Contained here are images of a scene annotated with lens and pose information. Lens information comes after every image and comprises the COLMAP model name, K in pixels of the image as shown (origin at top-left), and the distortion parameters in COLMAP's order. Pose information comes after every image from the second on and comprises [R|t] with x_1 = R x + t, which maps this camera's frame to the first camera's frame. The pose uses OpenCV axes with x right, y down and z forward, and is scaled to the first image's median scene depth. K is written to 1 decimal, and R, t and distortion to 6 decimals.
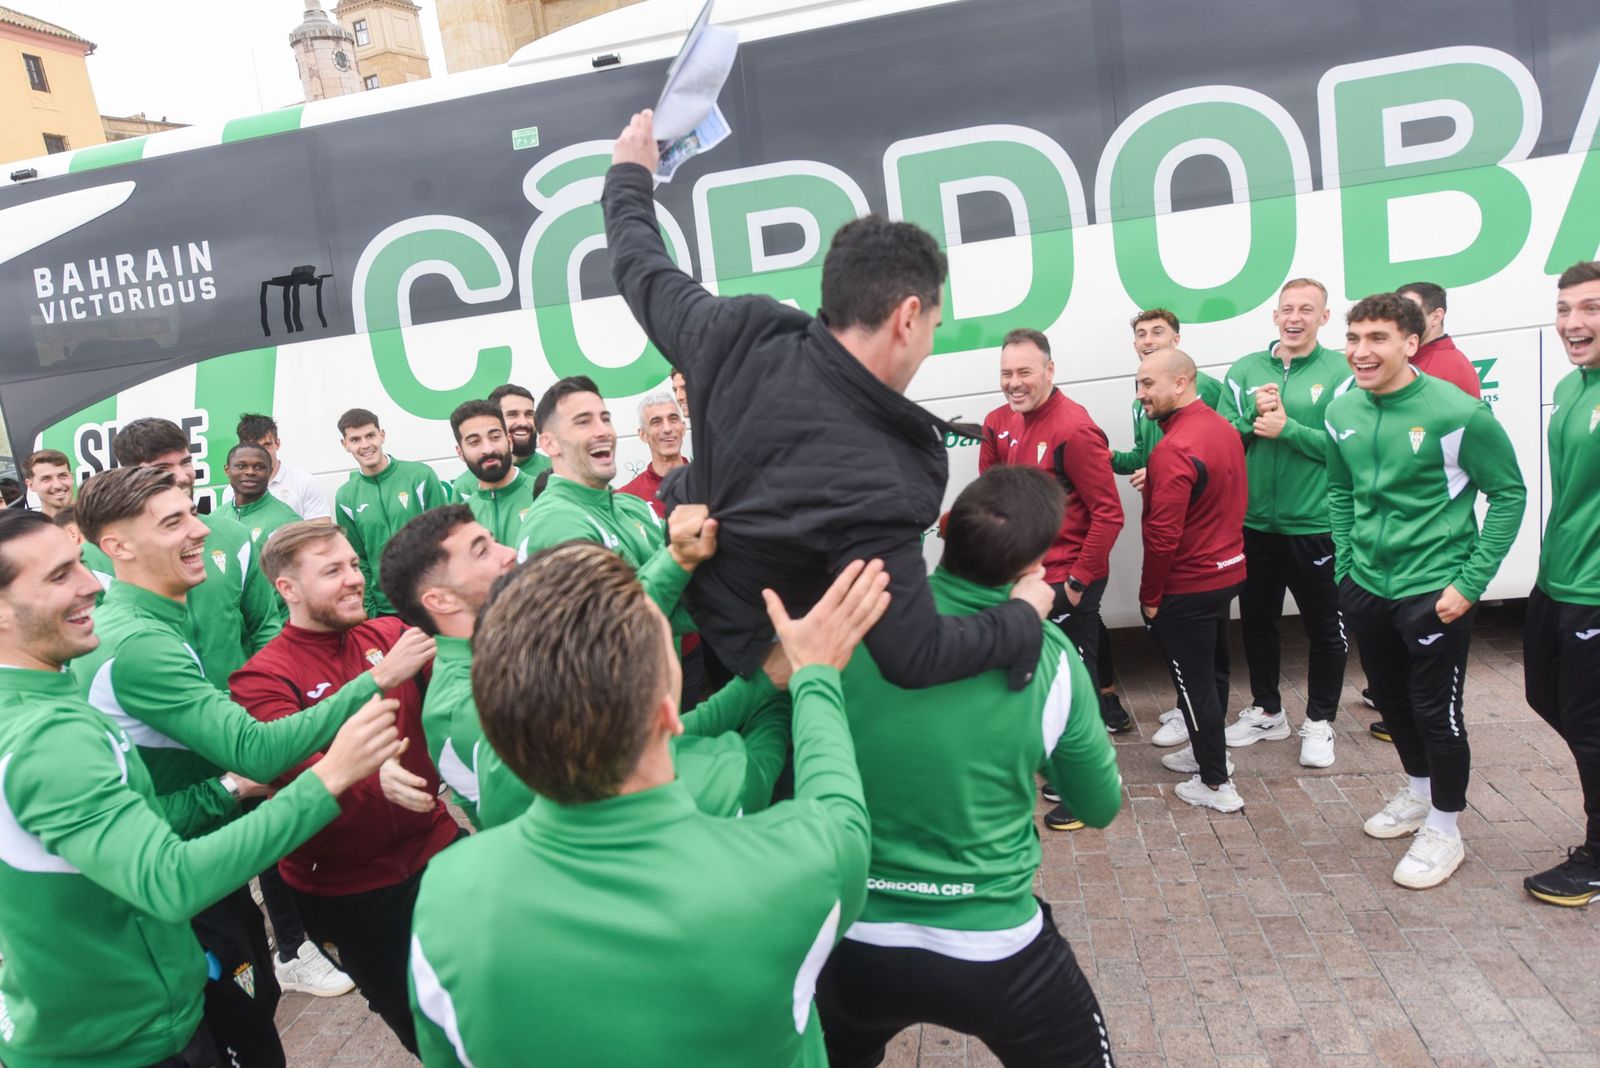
lens RADIAL K [[1058.8, 0, 797.7], [0, 1058.8, 542.2], [0, 0, 1]] dist [0.002512, -0.002028]
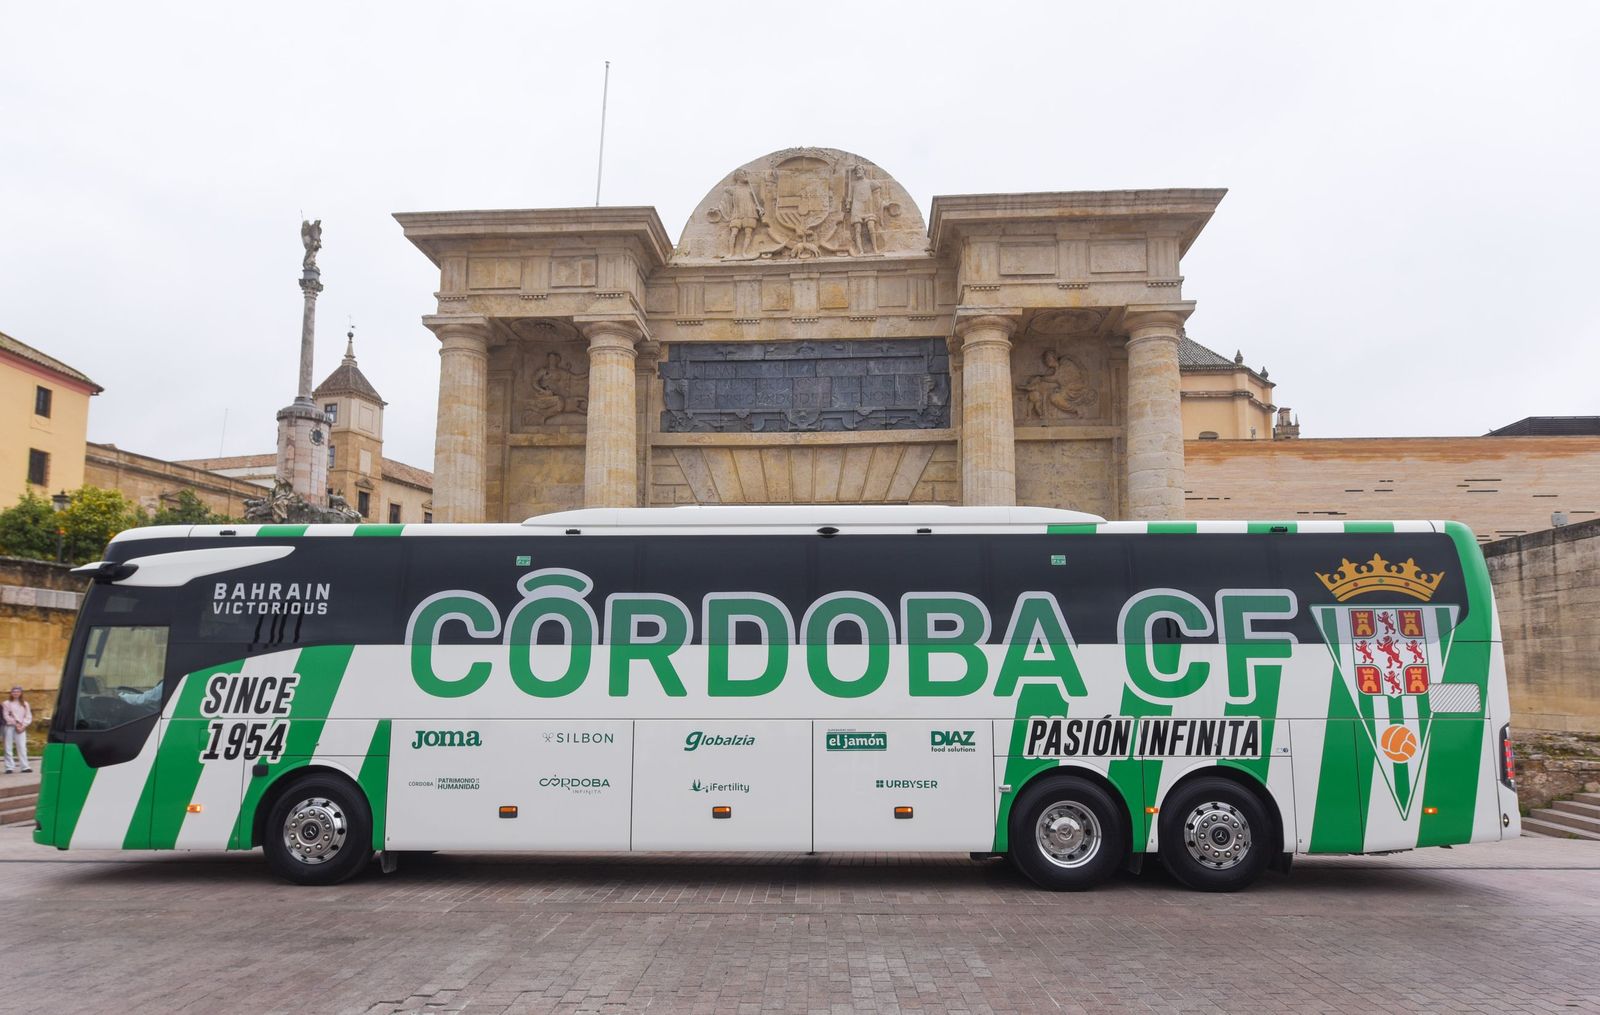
lens RADIAL K [[972.5, 0, 805.7], [0, 972.5, 571.0], [0, 0, 1]] dist [-0.003908, -0.001460]
pose [[0.978034, 0.151694, 0.142960, -0.001436], [-0.096645, 0.937681, -0.333787, 0.169887], [-0.184684, 0.312639, 0.931745, -0.700644]]
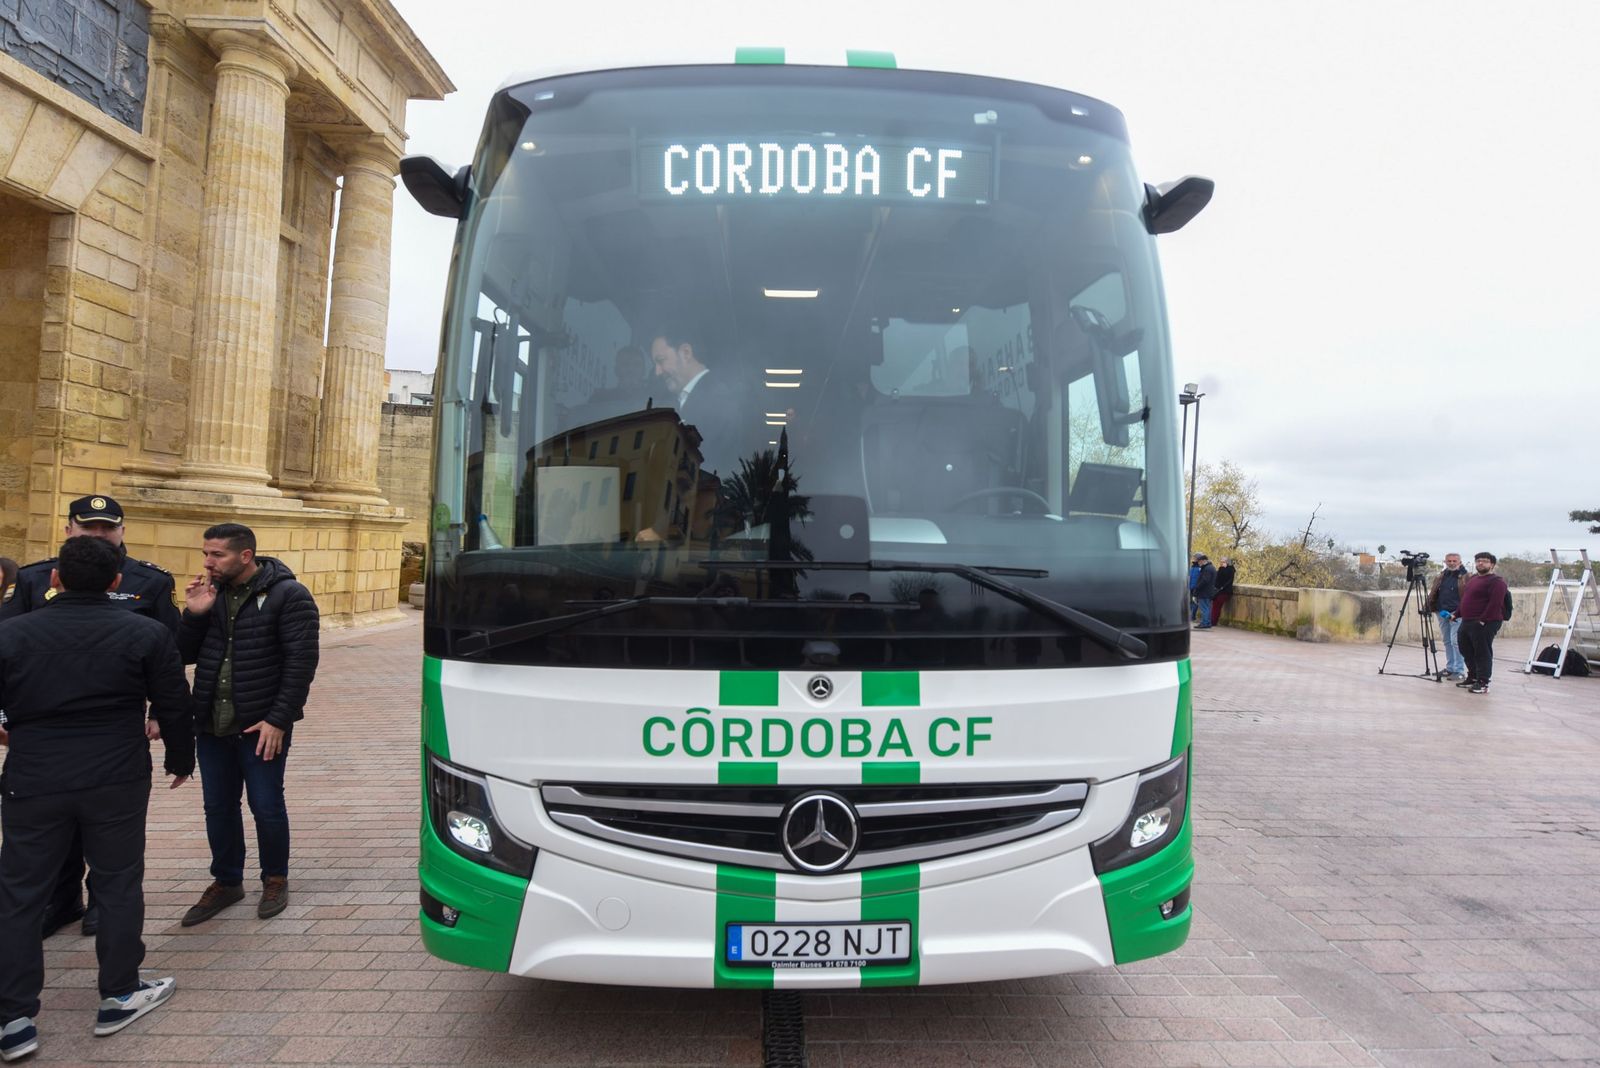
lens RADIAL K [[762.9, 0, 815.8], [0, 762.9, 550.3], [0, 0, 1]] dist [-0.008942, -0.001581]
pose [[-0.228000, 0.116996, 0.966606, -1.332366], [0.187893, 0.979381, -0.074223, -0.050640], [-0.955360, 0.164696, -0.245281, 1.446714]]
